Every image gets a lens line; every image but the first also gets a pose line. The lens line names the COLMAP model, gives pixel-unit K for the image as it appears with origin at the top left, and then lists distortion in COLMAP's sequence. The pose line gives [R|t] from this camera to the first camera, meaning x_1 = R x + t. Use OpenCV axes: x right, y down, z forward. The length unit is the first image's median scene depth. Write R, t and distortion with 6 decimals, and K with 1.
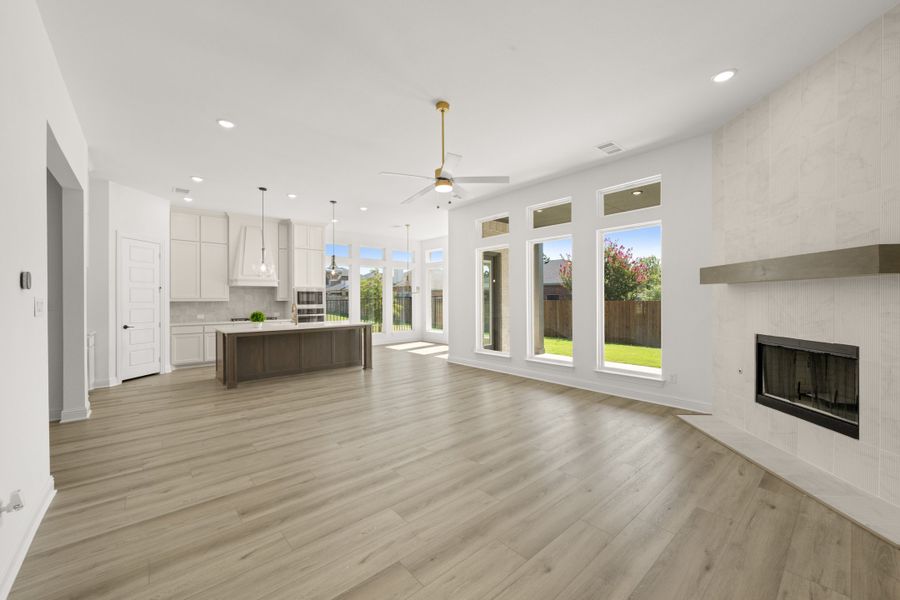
lens RADIAL K [[359.4, 0, 448.9], [0, 359.4, 299.9], [0, 0, 1]] dist [0.002765, -0.000002]
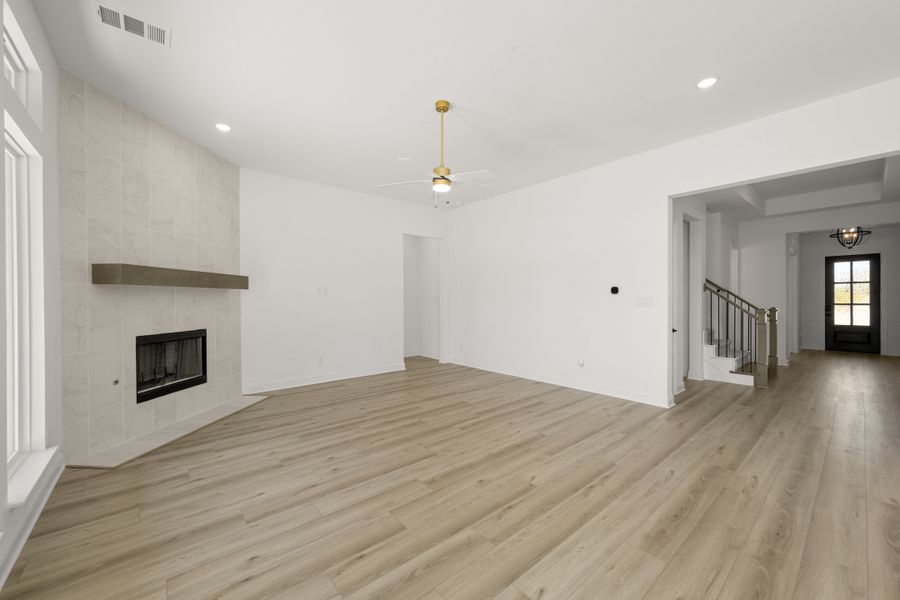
lens RADIAL K [[359.4, 0, 450.8], [0, 359.4, 299.1], [0, 0, 1]] dist [0.002765, -0.000002]
pose [[-0.999927, 0.010371, 0.006242, -0.049258], [0.010398, 0.999937, 0.004254, -0.008387], [-0.006198, 0.004318, -0.999971, 2.209203]]
